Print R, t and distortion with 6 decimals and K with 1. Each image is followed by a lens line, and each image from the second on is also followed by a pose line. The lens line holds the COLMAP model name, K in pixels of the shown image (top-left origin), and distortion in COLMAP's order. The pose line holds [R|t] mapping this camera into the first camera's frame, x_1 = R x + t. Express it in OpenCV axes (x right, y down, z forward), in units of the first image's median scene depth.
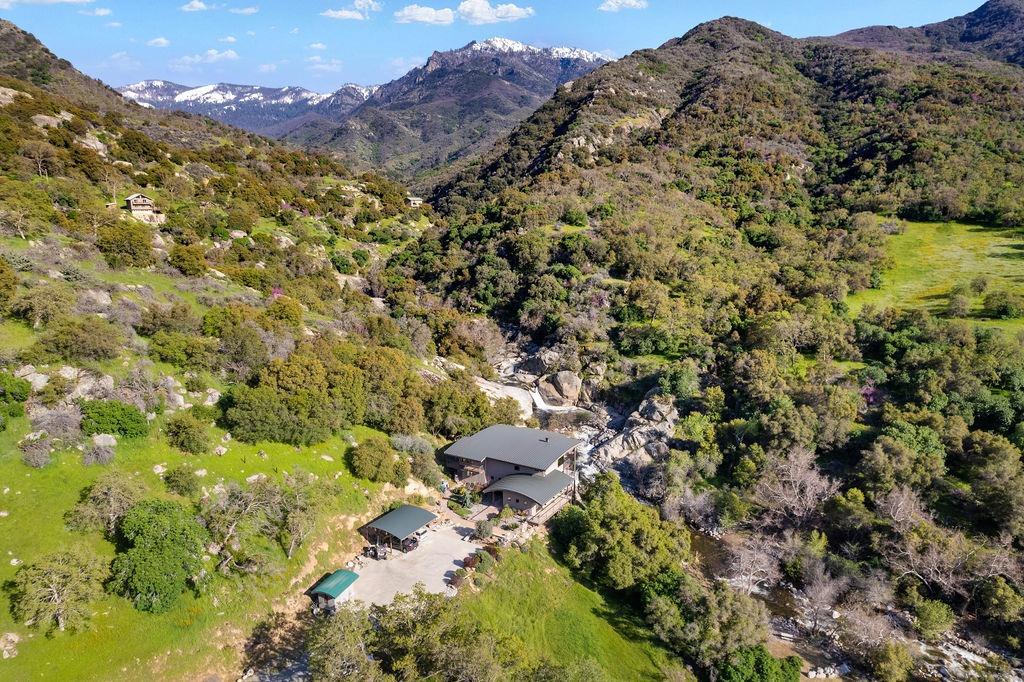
lens RADIAL K [[655.8, 0, 514.4], [0, 655.8, 343.8], [0, 0, 1]] dist [-0.075377, 0.069375]
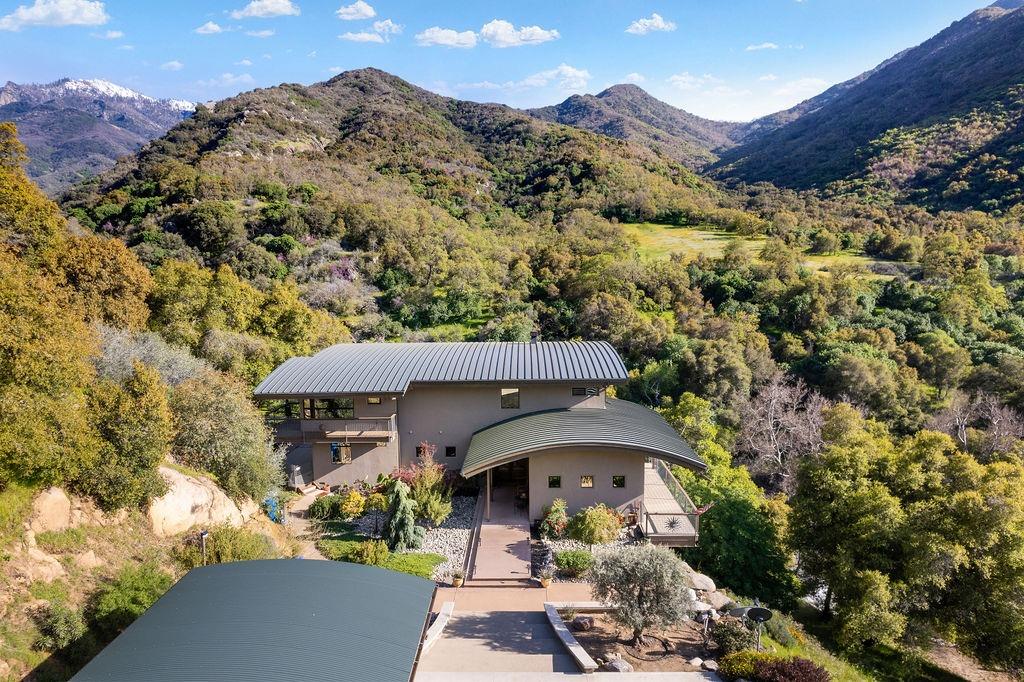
lens RADIAL K [[655.8, 0, 513.3], [0, 655.8, 346.5], [0, 0, 1]] dist [-0.075377, 0.069375]
pose [[0.861509, -0.059588, 0.504233, -0.047142], [0.108012, 0.991867, -0.067330, 0.054669], [-0.496120, 0.112468, 0.860939, 0.210659]]
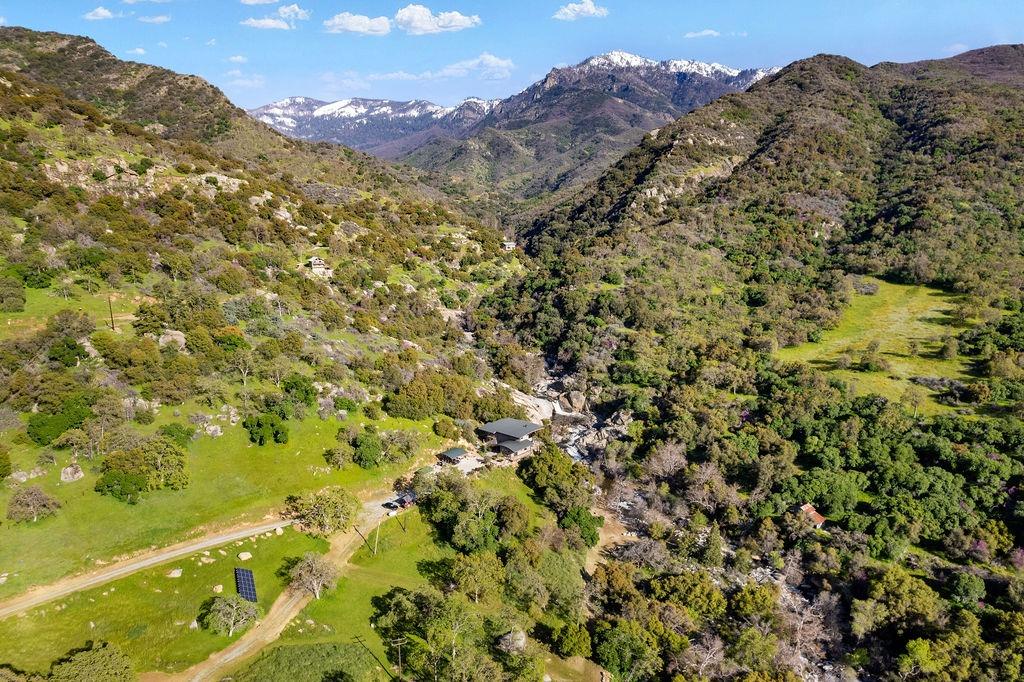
lens RADIAL K [[655.8, 0, 517.0], [0, 655.8, 347.6], [0, 0, 1]] dist [-0.075377, 0.069375]
pose [[0.985574, 0.043402, -0.163584, 0.110990], [-0.044044, 0.999030, -0.000297, -0.032783], [0.163412, 0.007498, 0.986529, -0.343857]]
